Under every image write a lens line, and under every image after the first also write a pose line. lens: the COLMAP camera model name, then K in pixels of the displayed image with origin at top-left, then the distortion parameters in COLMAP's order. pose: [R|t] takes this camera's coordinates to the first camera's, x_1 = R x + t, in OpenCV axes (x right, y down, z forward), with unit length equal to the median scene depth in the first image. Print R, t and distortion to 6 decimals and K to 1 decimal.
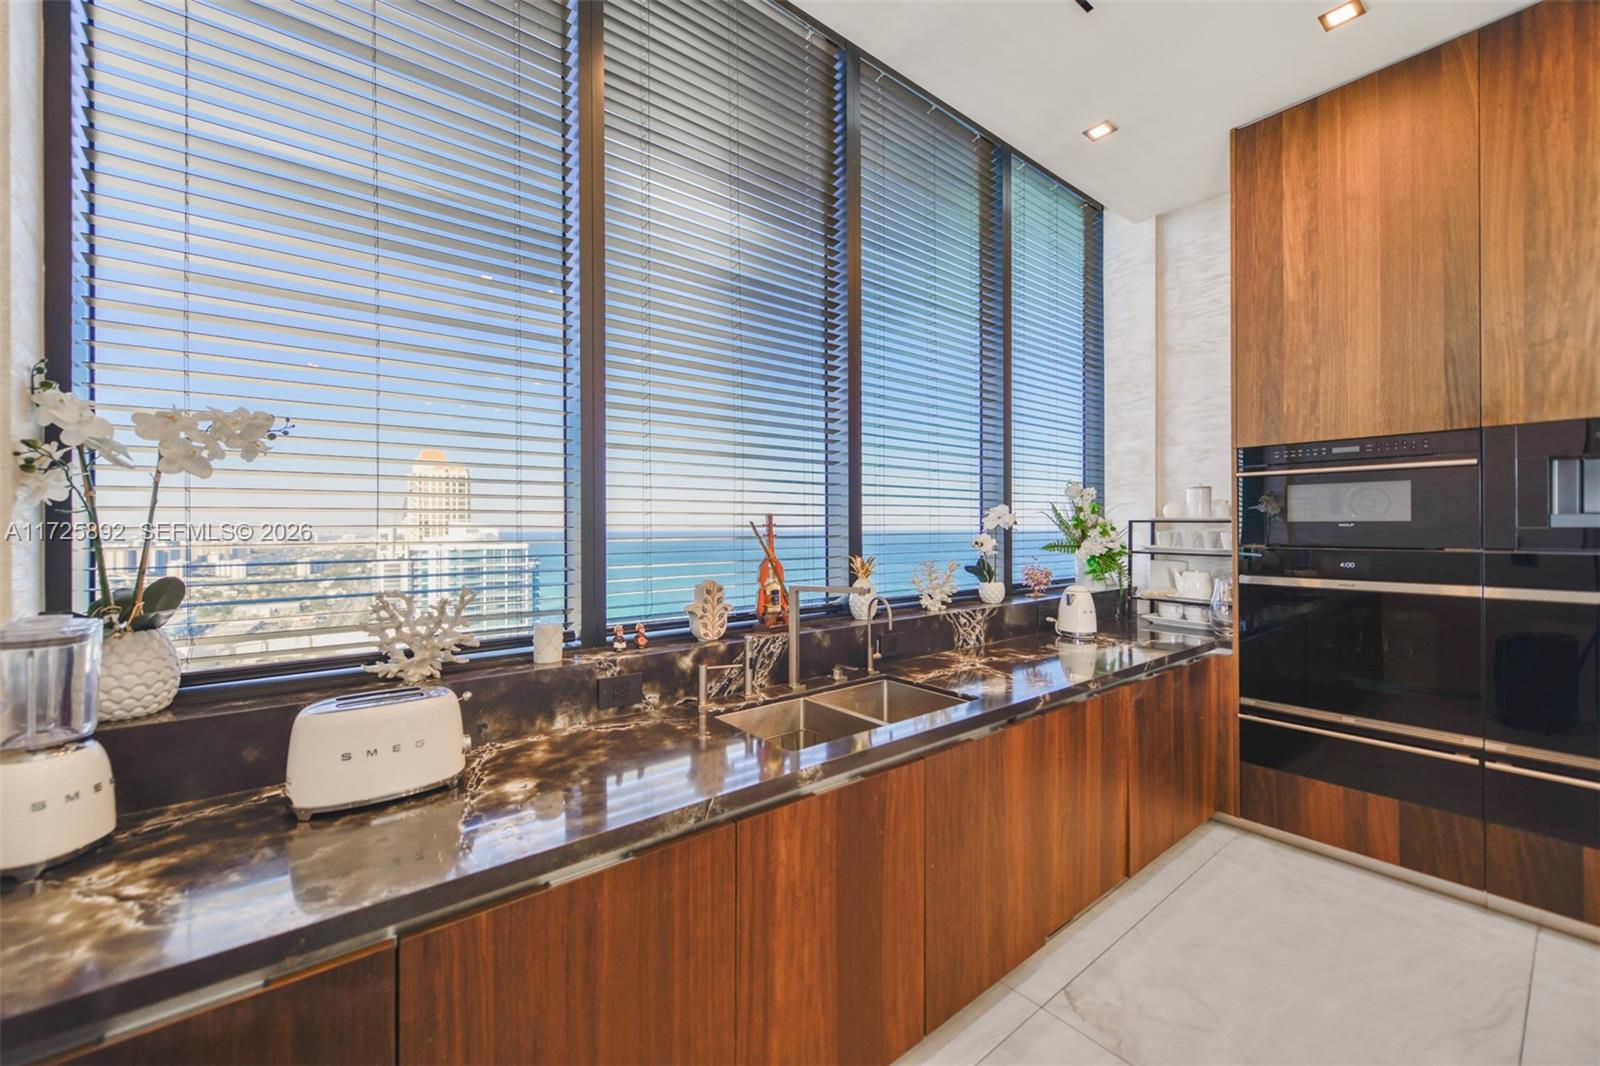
lens RADIAL K [[643.1, 0, 813.0], [0, 643.1, 524.2], [0, 0, 1]] dist [0.004387, -0.004123]
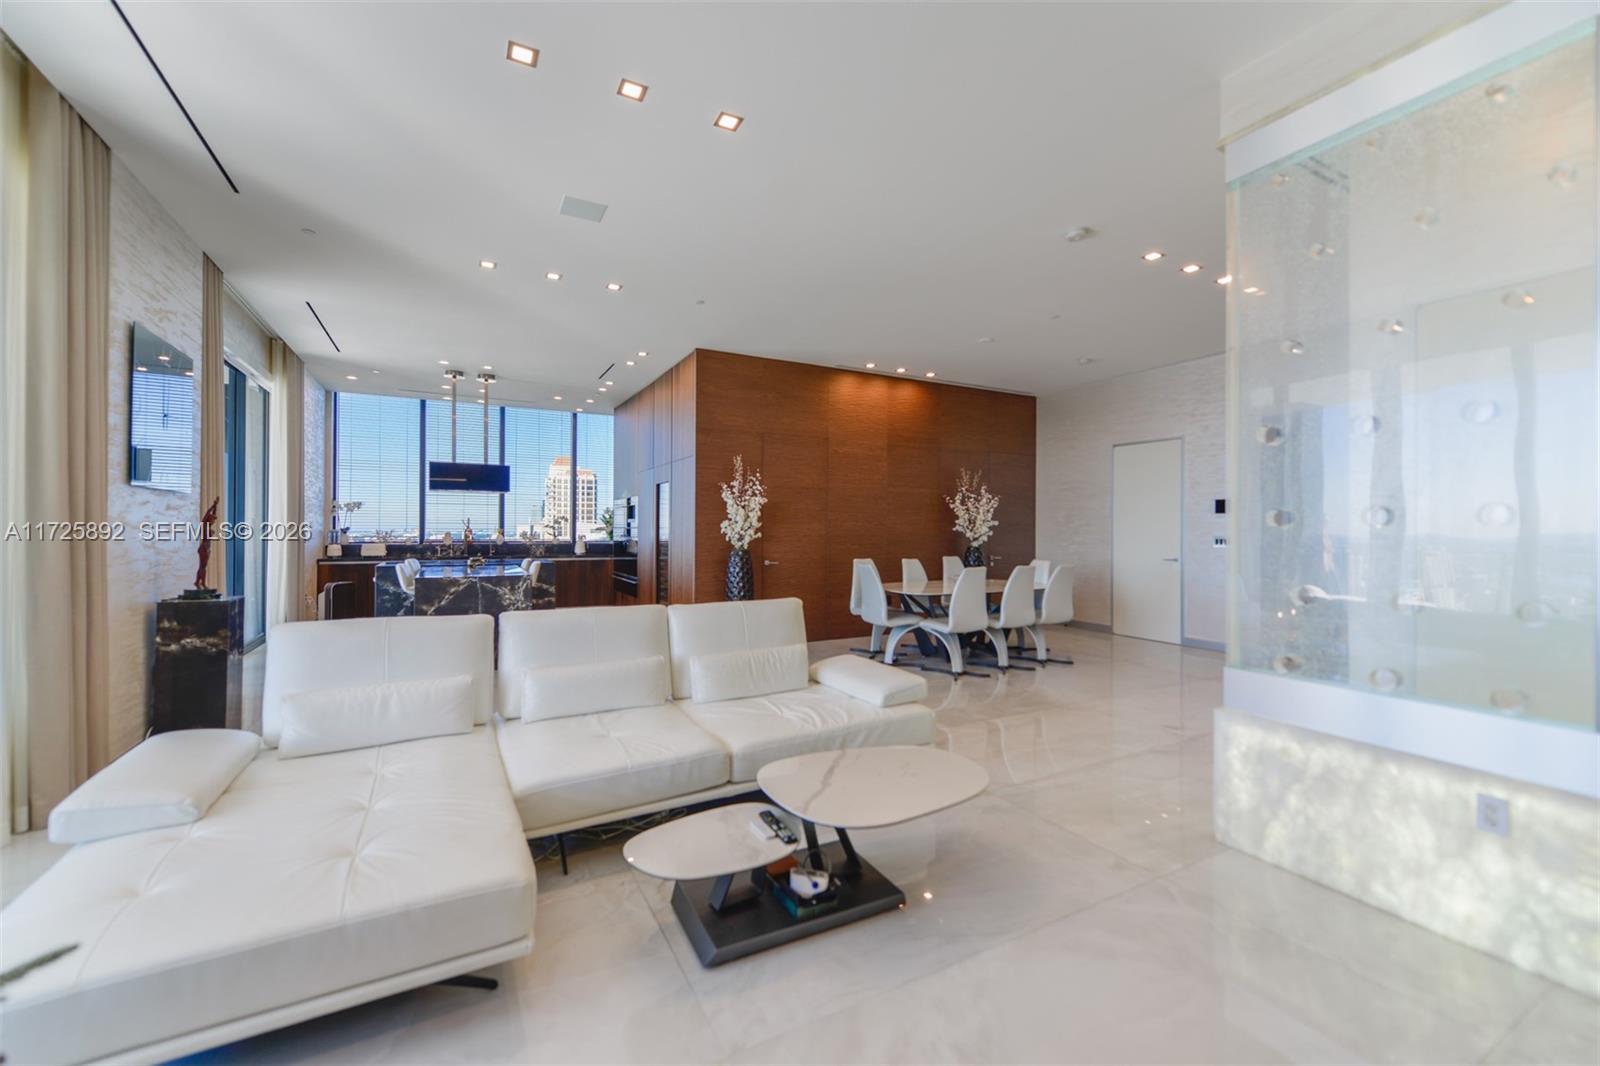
lens RADIAL K [[643.1, 0, 803.2], [0, 643.1, 529.9], [0, 0, 1]] dist [0.004387, -0.004123]
pose [[0.981960, 0.006376, -0.188982, 4.920126], [-0.006288, 0.999980, 0.001064, 0.075683], [0.188985, 0.000144, 0.981980, -4.690988]]
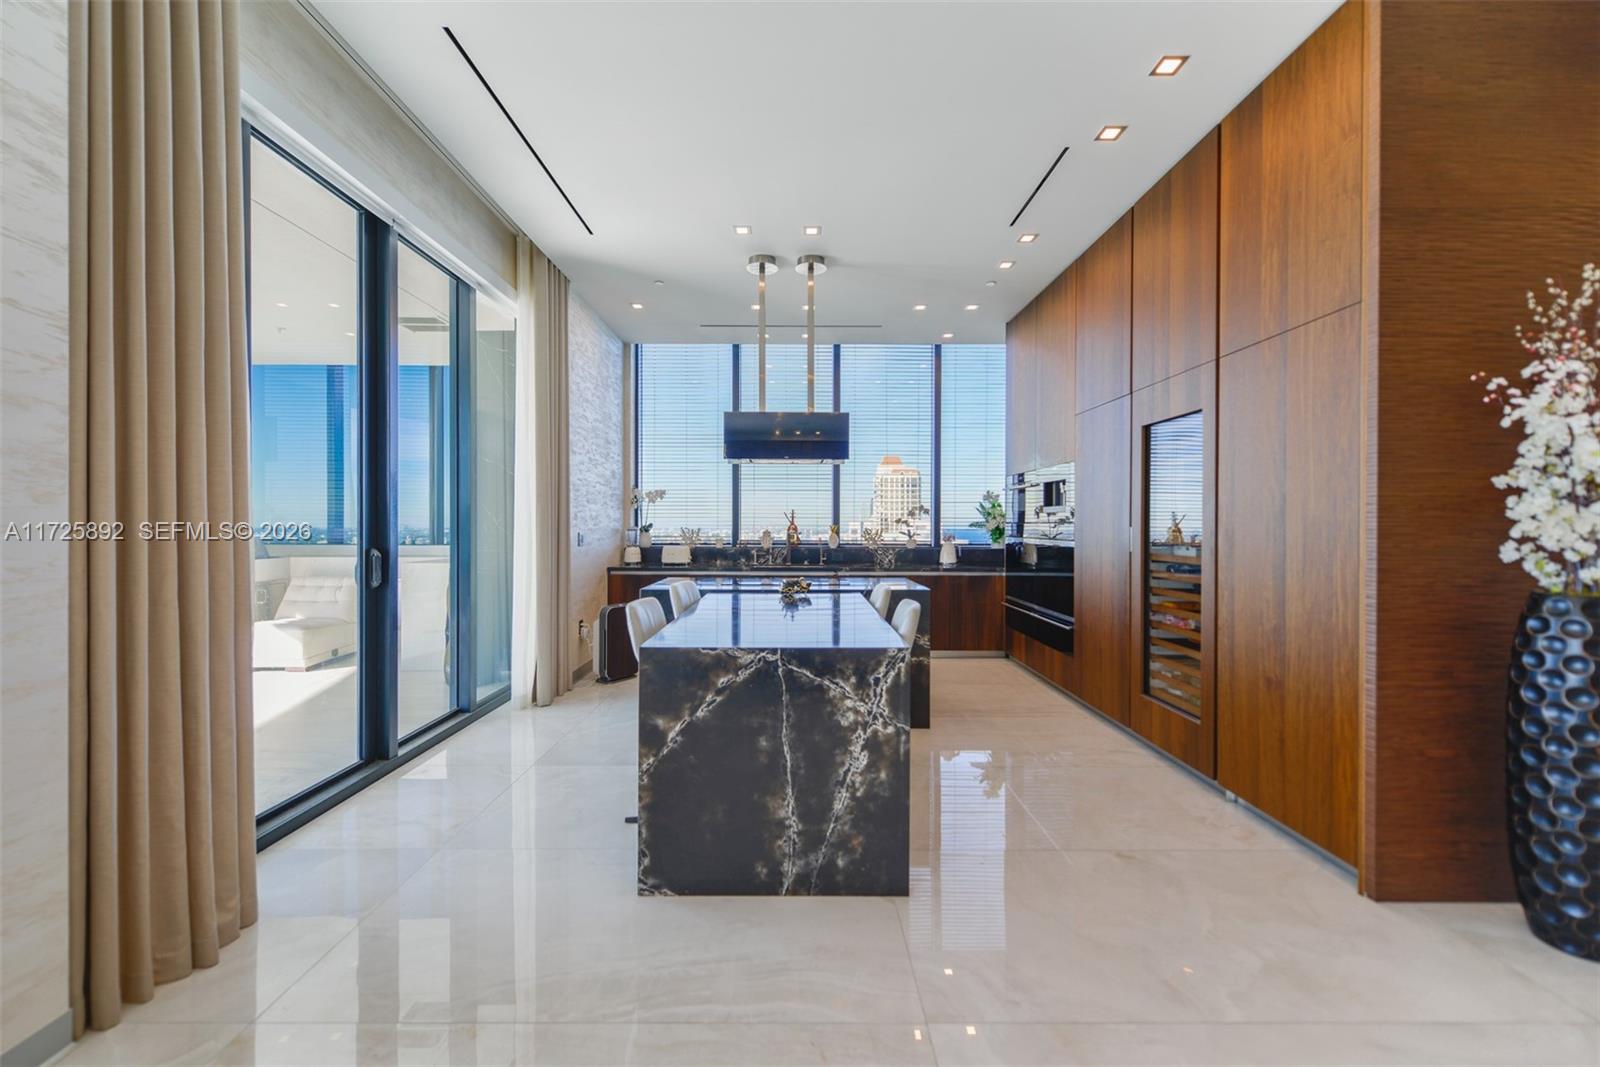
lens RADIAL K [[643.1, 0, 793.5], [0, 643.1, 527.9], [0, 0, 1]] dist [0.004387, -0.004123]
pose [[0.768010, 0.005595, -0.640413, 3.090483], [-0.001929, 0.999978, 0.006422, 0.083761], [0.640434, -0.003696, 0.768004, -2.167448]]
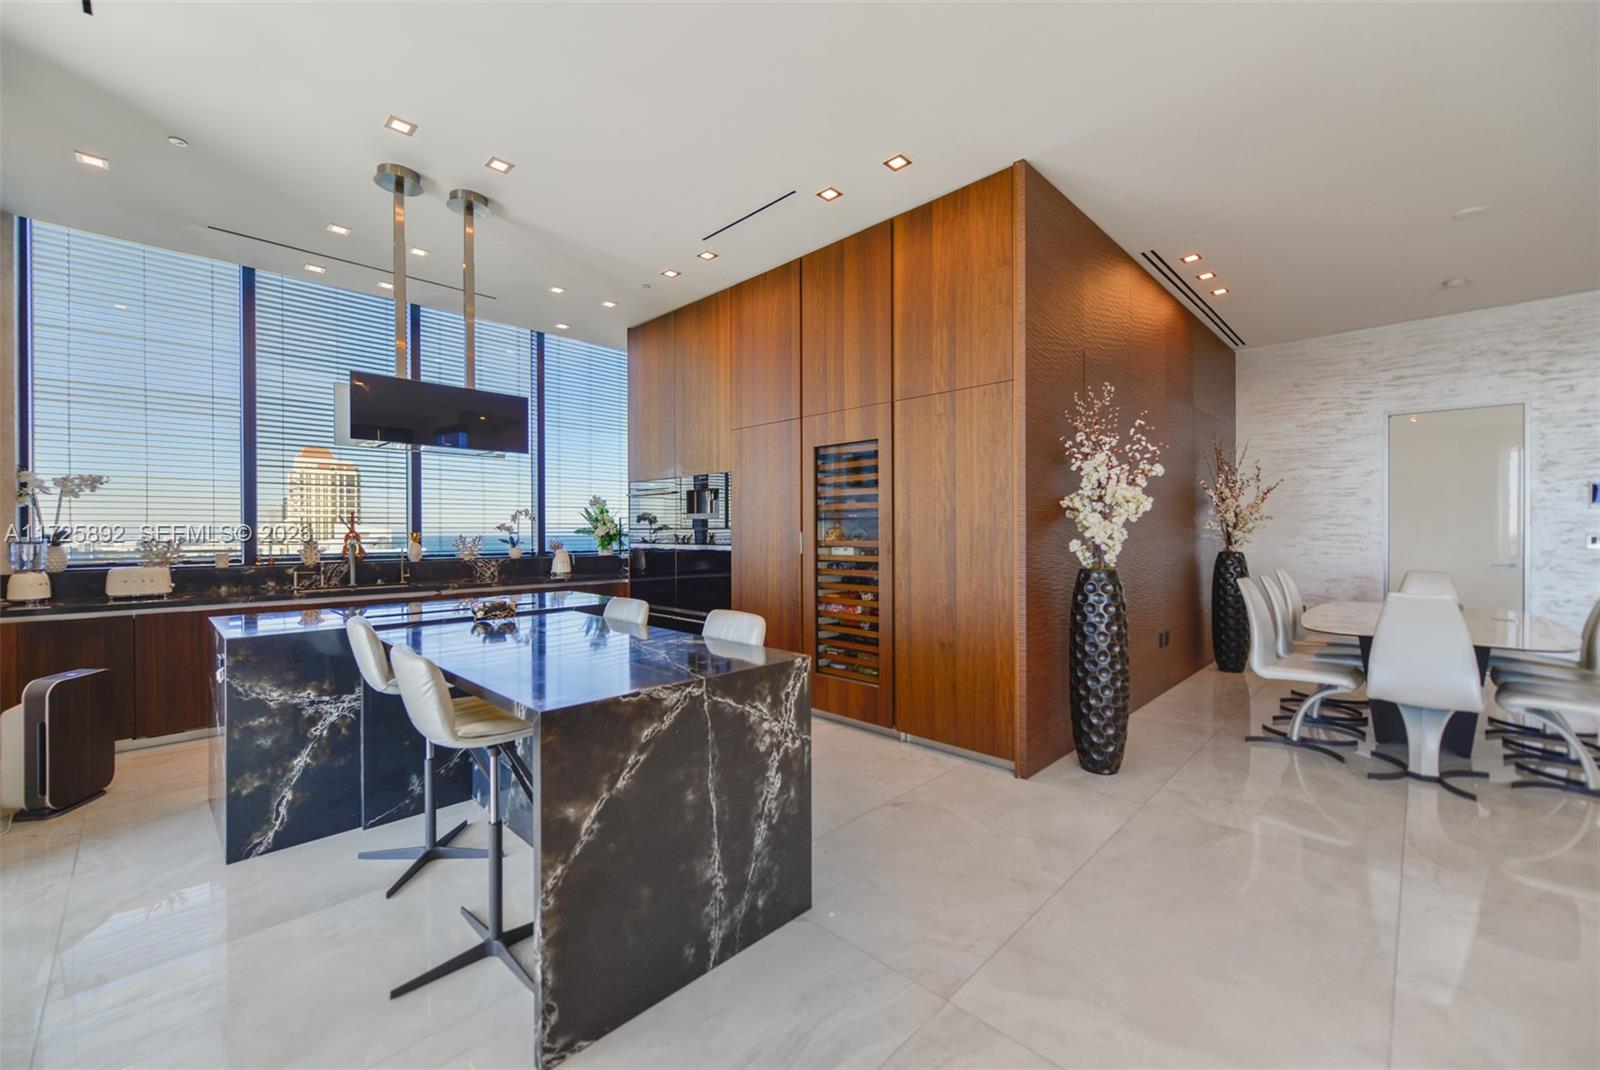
lens RADIAL K [[643.1, 0, 800.4], [0, 643.1, 532.5], [0, 0, 1]] dist [0.004387, -0.004123]
pose [[0.994252, -0.002252, 0.107042, 2.076036], [0.001713, 0.999985, 0.005124, 0.080000], [-0.107052, -0.004911, 0.994241, -2.325527]]
